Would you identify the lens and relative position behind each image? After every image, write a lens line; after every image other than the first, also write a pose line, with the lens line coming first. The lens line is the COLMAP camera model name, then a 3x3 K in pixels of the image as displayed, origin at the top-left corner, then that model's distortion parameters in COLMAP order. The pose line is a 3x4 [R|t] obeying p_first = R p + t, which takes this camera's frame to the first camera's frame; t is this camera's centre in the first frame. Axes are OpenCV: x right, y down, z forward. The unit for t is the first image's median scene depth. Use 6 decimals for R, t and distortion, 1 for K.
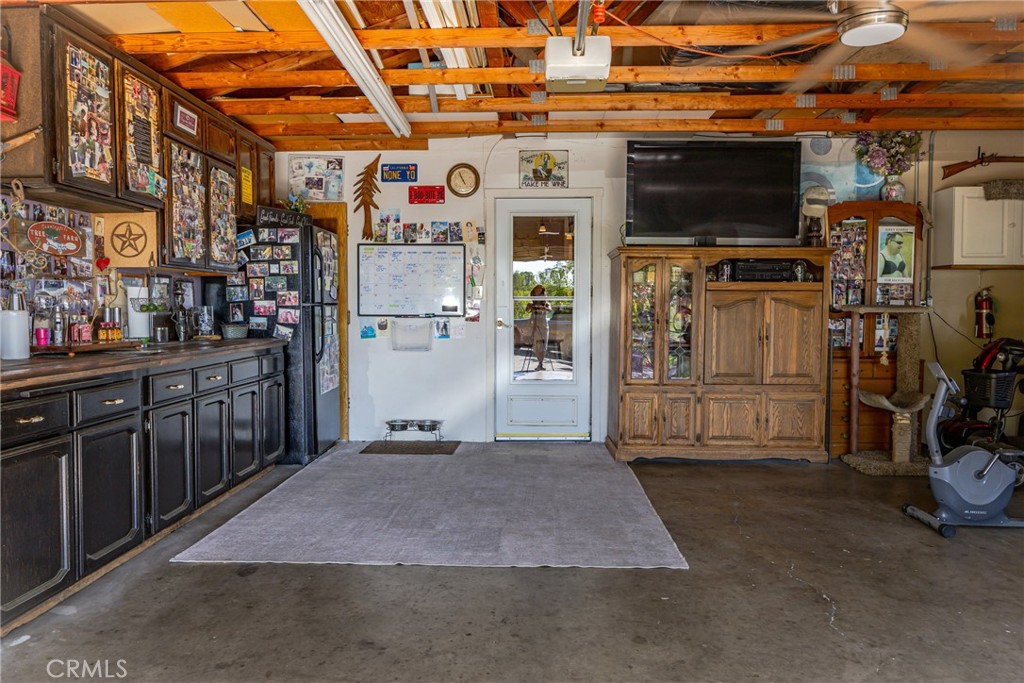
lens RADIAL K [[738.4, 0, 509.4], [0, 738.4, 338.4], [0, 0, 1]] dist [0.006089, -0.000729]
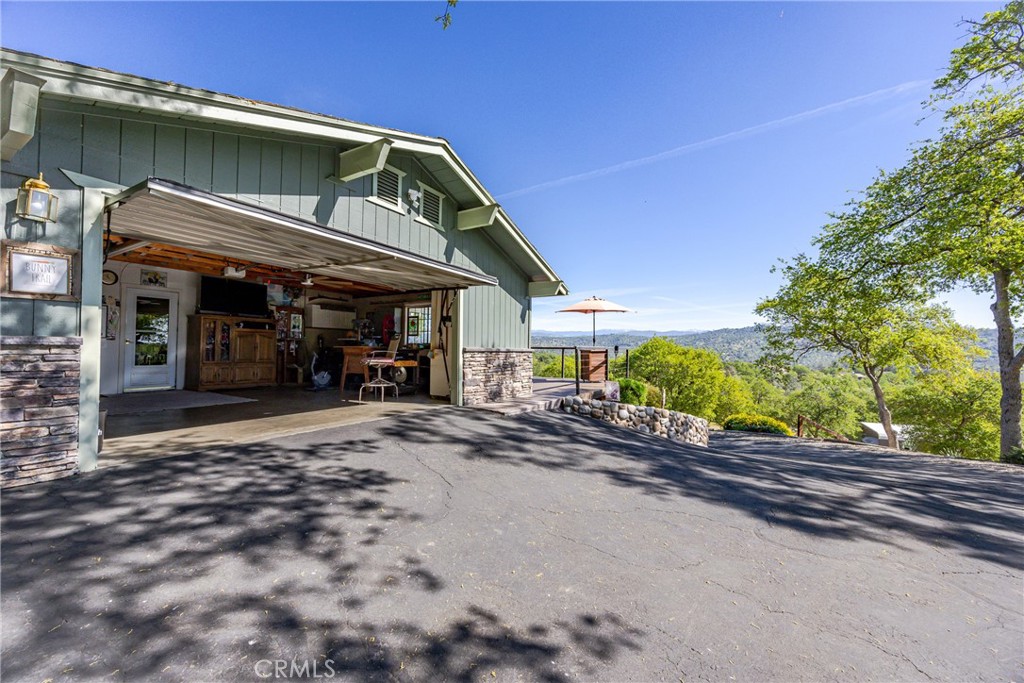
lens RADIAL K [[389.8, 0, 509.0], [0, 389.8, 342.1], [0, 0, 1]] dist [-0.001325, 0.000314]
pose [[0.500270, 0.020534, 0.865626, -0.521706], [0.023315, 0.999037, -0.037173, 0.061171], [-0.865556, 0.038779, 0.499309, -0.710566]]
